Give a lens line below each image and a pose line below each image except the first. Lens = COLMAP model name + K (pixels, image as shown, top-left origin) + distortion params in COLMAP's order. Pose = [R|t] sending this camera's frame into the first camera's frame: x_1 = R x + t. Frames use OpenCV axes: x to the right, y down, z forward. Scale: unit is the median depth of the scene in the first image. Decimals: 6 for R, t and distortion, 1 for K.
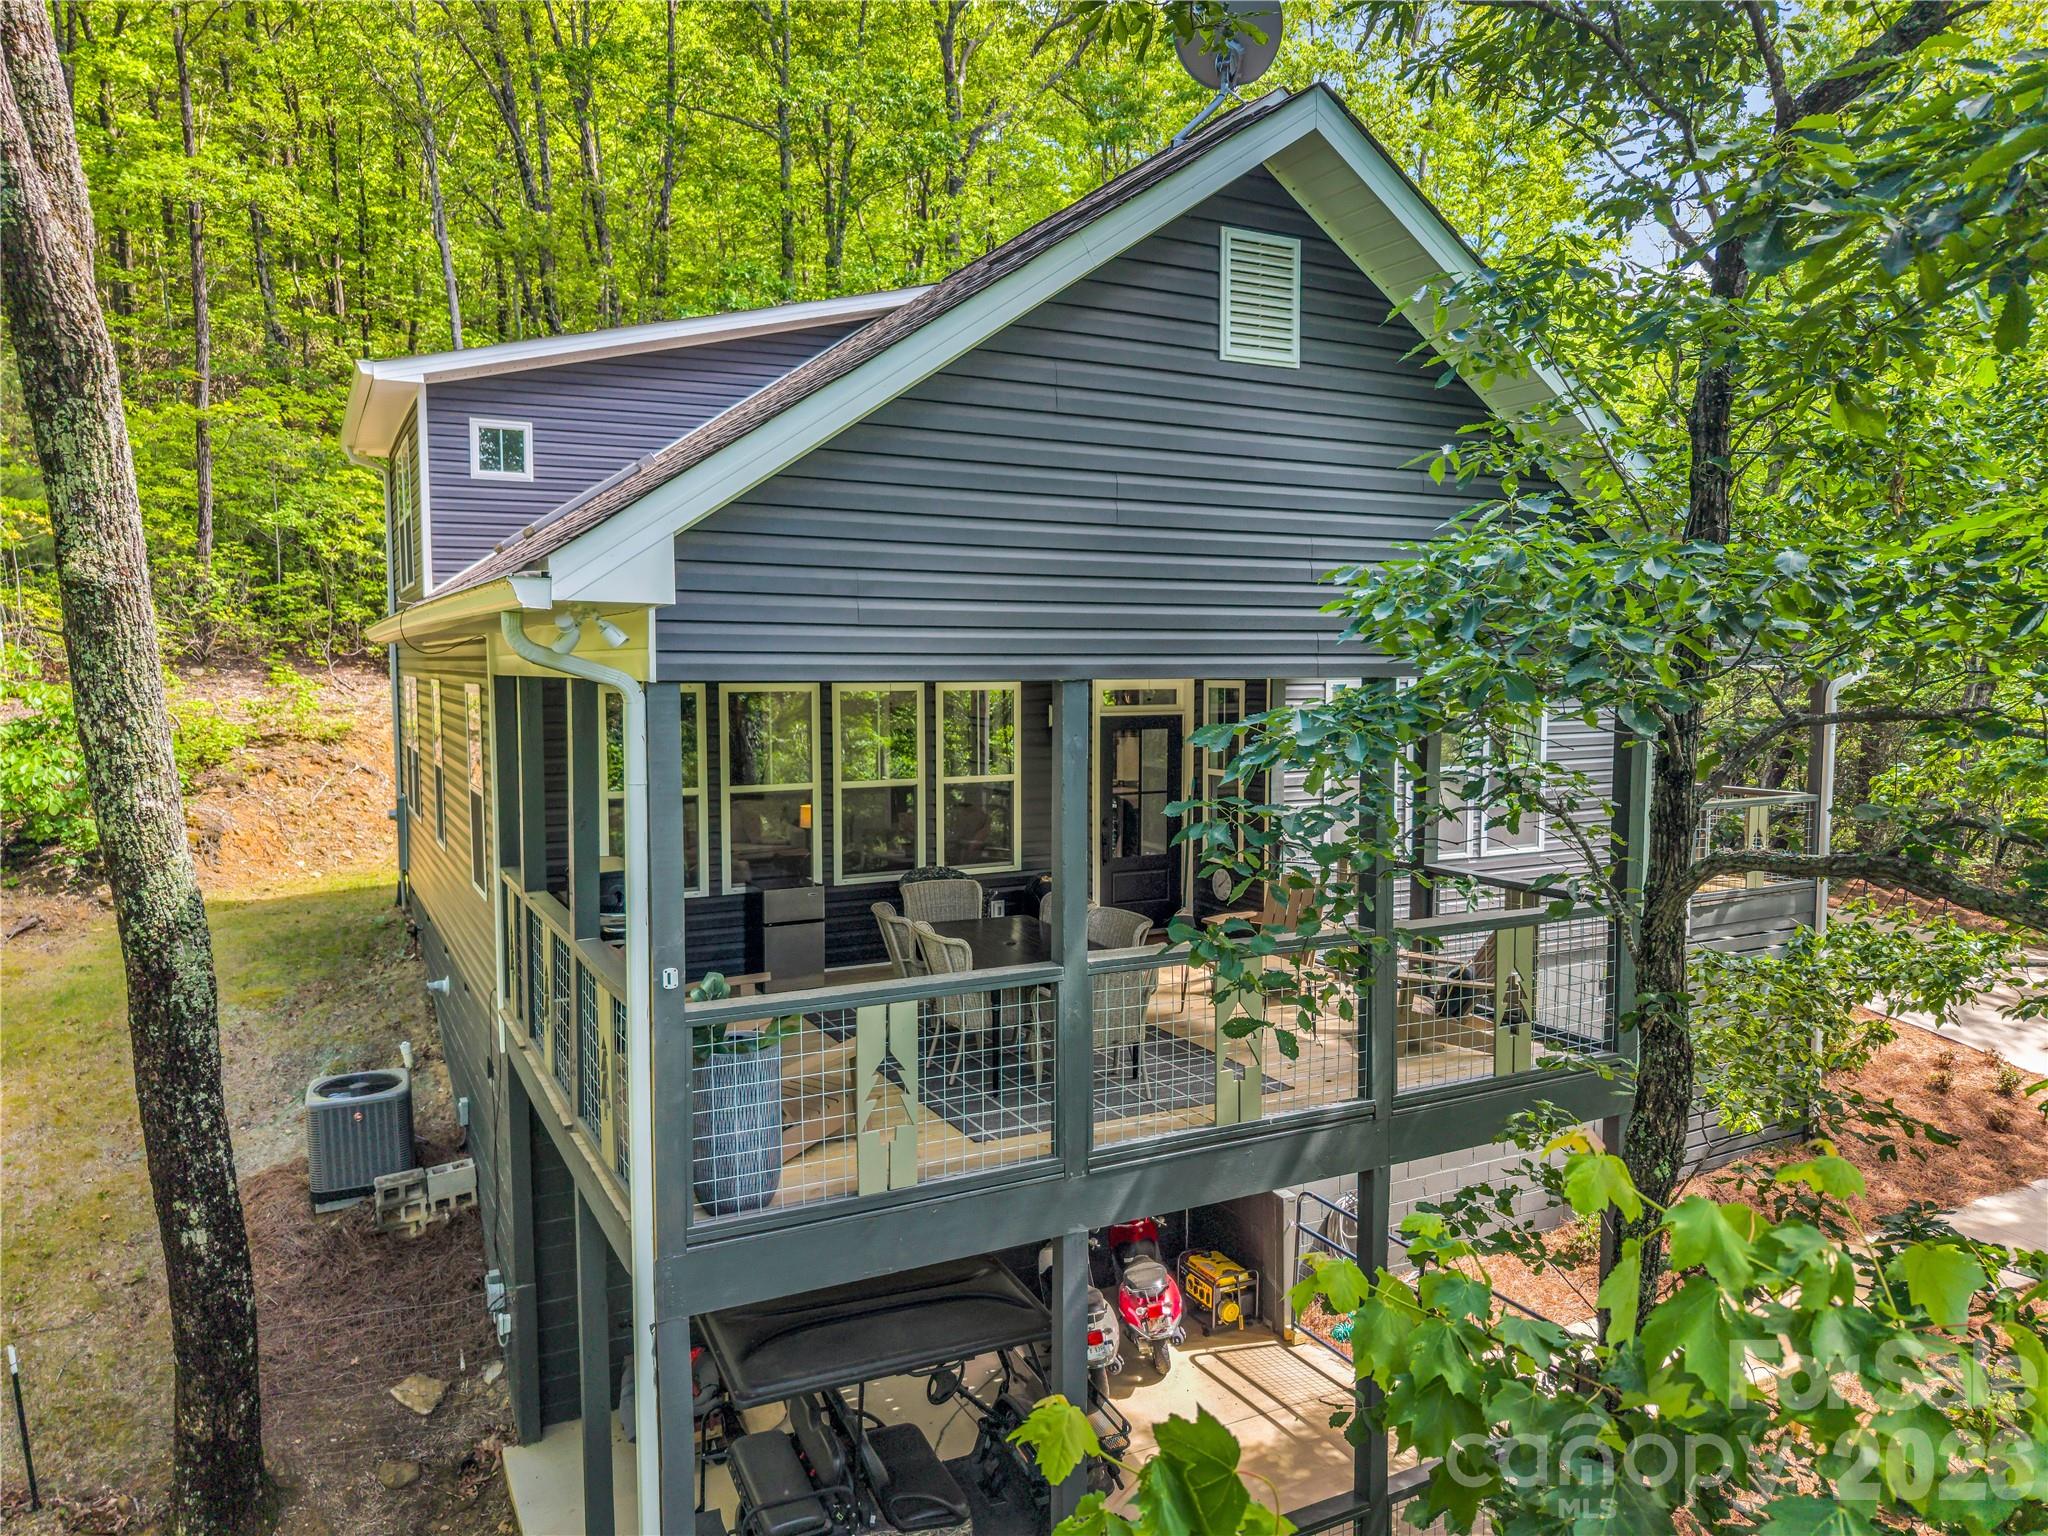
lens RADIAL K [[1399.2, 0, 1024.0], [0, 1399.2, 768.0], [0, 0, 1]] dist [-0.004248, -0.001953]
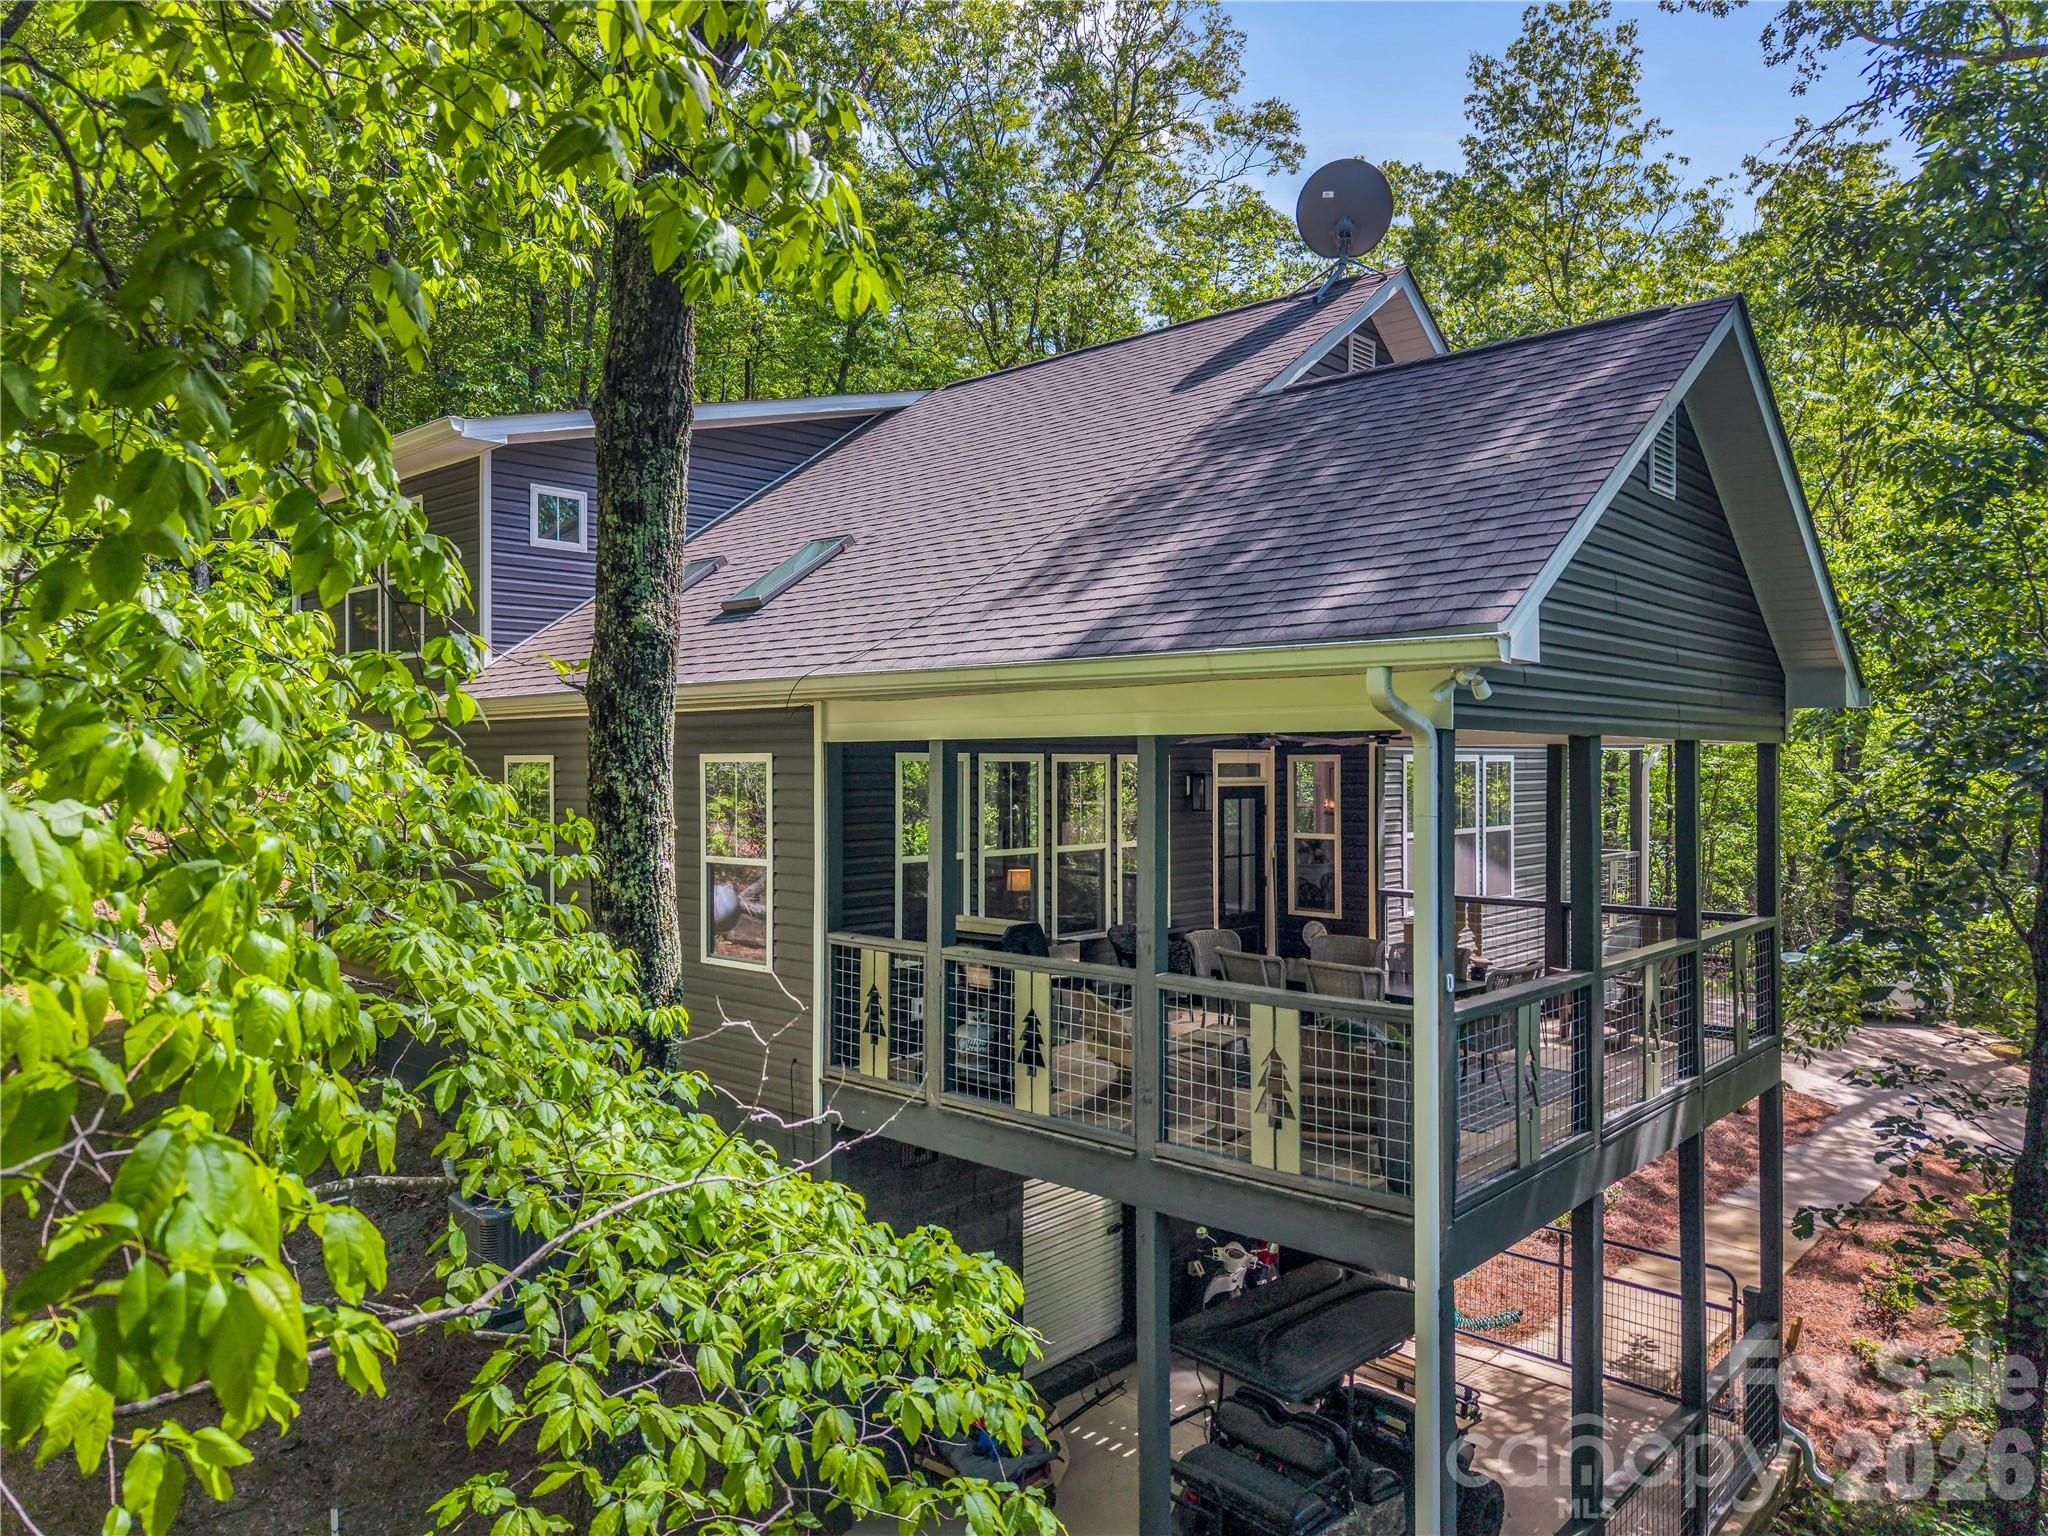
lens RADIAL K [[1399.2, 0, 1024.0], [0, 1399.2, 768.0], [0, 0, 1]] dist [-0.004248, -0.001953]
pose [[0.939454, 0.000958, 0.342673, -0.509319], [0.024184, 0.997317, -0.069088, 0.021907], [-0.341820, 0.073192, 0.936911, 0.004672]]
